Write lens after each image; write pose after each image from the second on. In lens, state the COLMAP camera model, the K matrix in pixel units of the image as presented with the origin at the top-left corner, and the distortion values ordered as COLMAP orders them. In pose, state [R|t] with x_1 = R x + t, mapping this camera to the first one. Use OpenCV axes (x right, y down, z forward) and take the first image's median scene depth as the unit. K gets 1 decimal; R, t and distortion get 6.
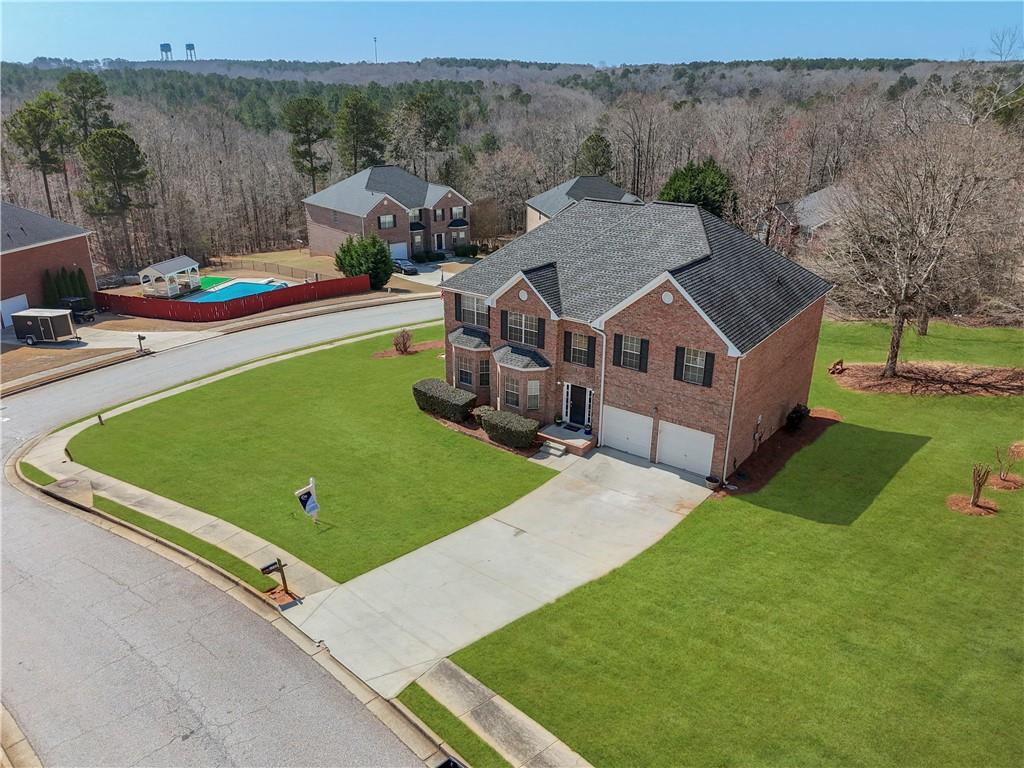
lens RADIAL K [[753.9, 0, 514.1], [0, 753.9, 383.7], [0, 0, 1]] dist [0.093296, -0.094720]
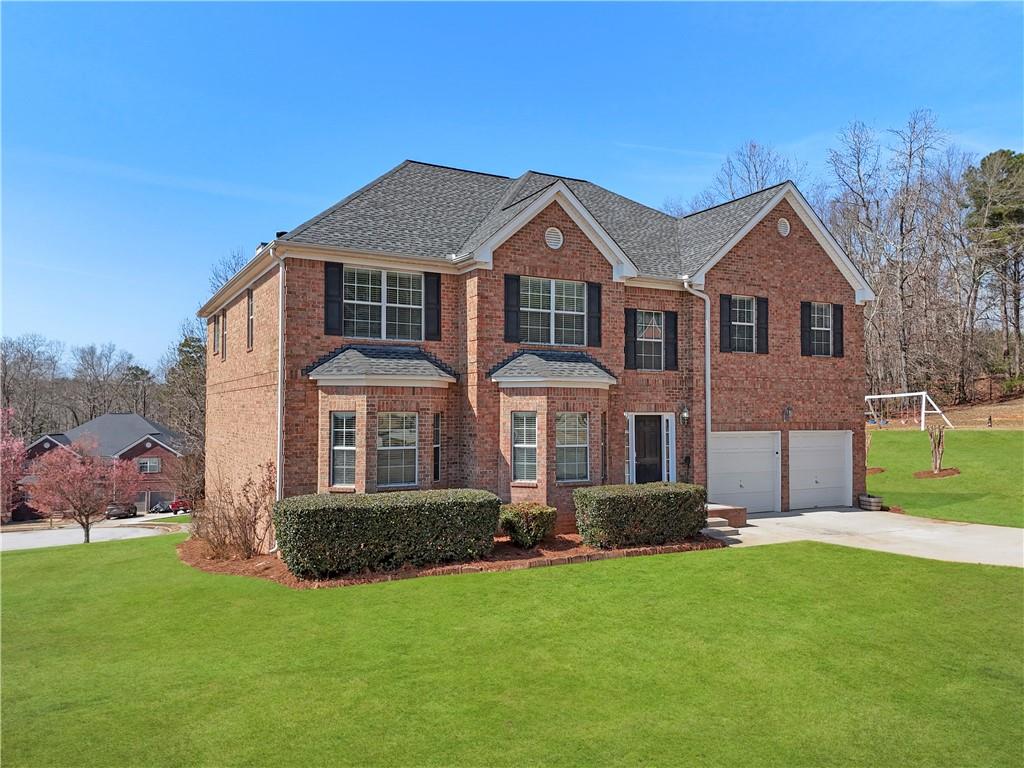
lens RADIAL K [[753.9, 0, 514.1], [0, 753.9, 383.7], [0, 0, 1]] dist [0.093296, -0.094720]
pose [[0.438171, 0.026068, 0.898514, -0.430405], [0.337275, 0.921782, -0.191219, 0.051838], [-0.833218, 0.386832, 0.395106, 0.867495]]
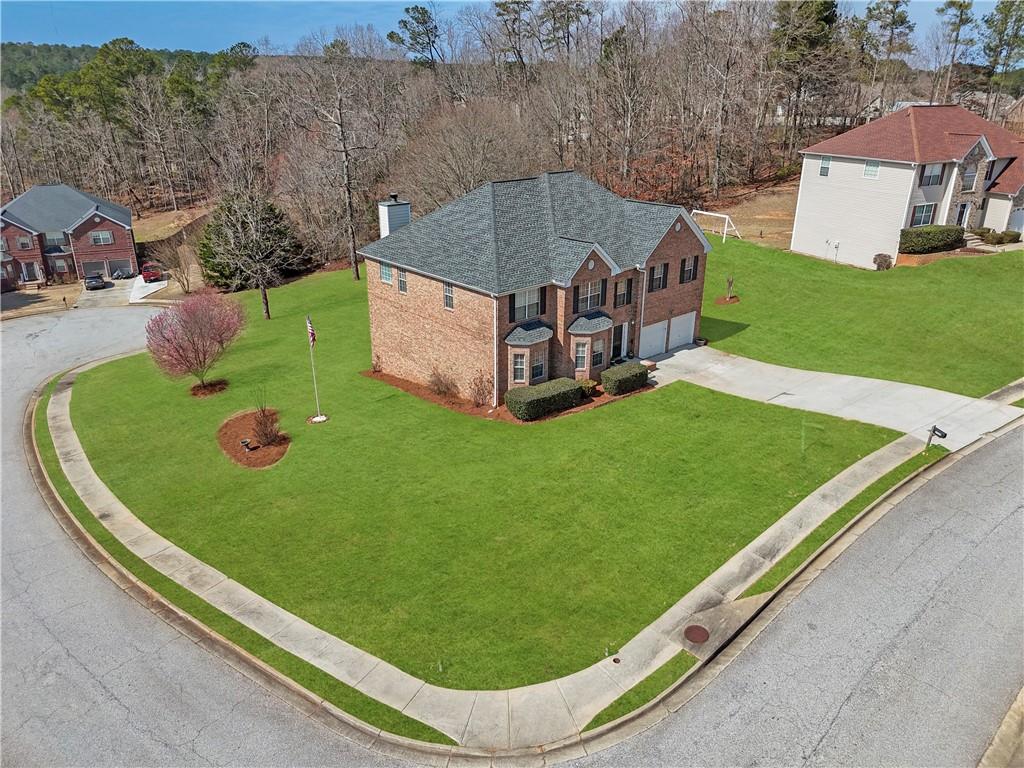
lens RADIAL K [[753.9, 0, 514.1], [0, 753.9, 383.7], [0, 0, 1]] dist [0.093296, -0.094720]
pose [[0.213507, -0.374045, 0.902499, -1.081492], [0.361879, 0.888366, 0.282576, -0.317383], [-0.907446, 0.266264, 0.325031, 0.788945]]
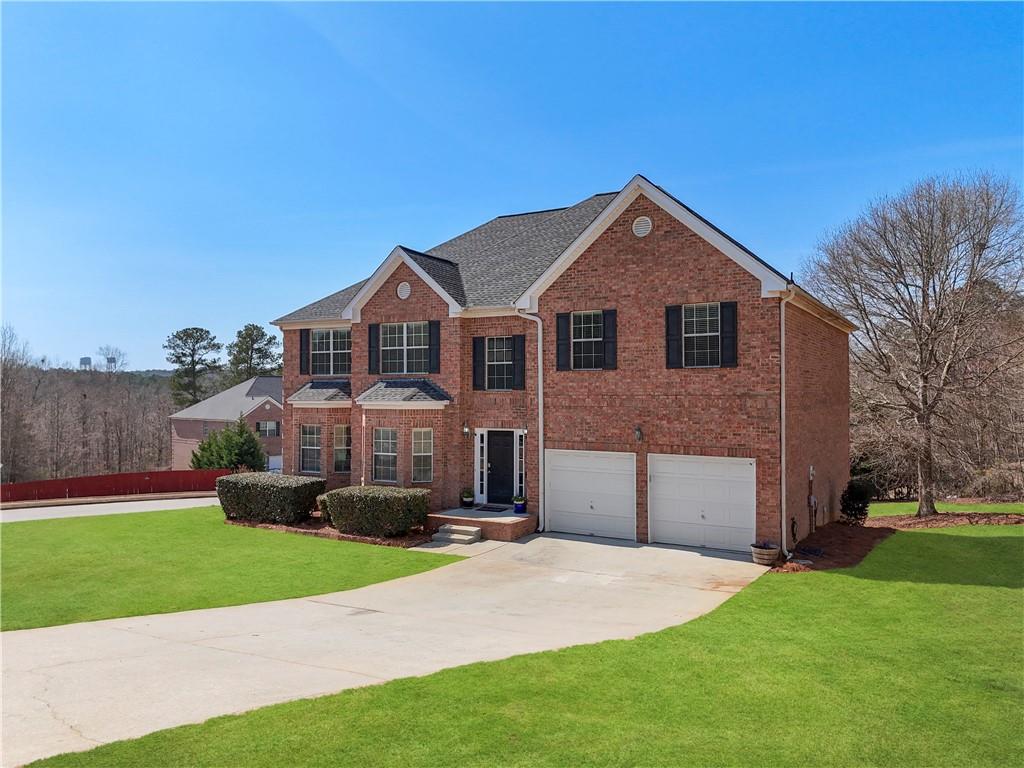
lens RADIAL K [[755.5, 0, 522.5], [0, 755.5, 384.8], [0, 0, 1]] dist [0.092516, -0.098600]
pose [[0.993041, -0.009184, 0.117407, 0.034920], [0.053082, 0.924844, -0.376625, 0.191360], [-0.105124, 0.380237, 0.918896, 0.452549]]
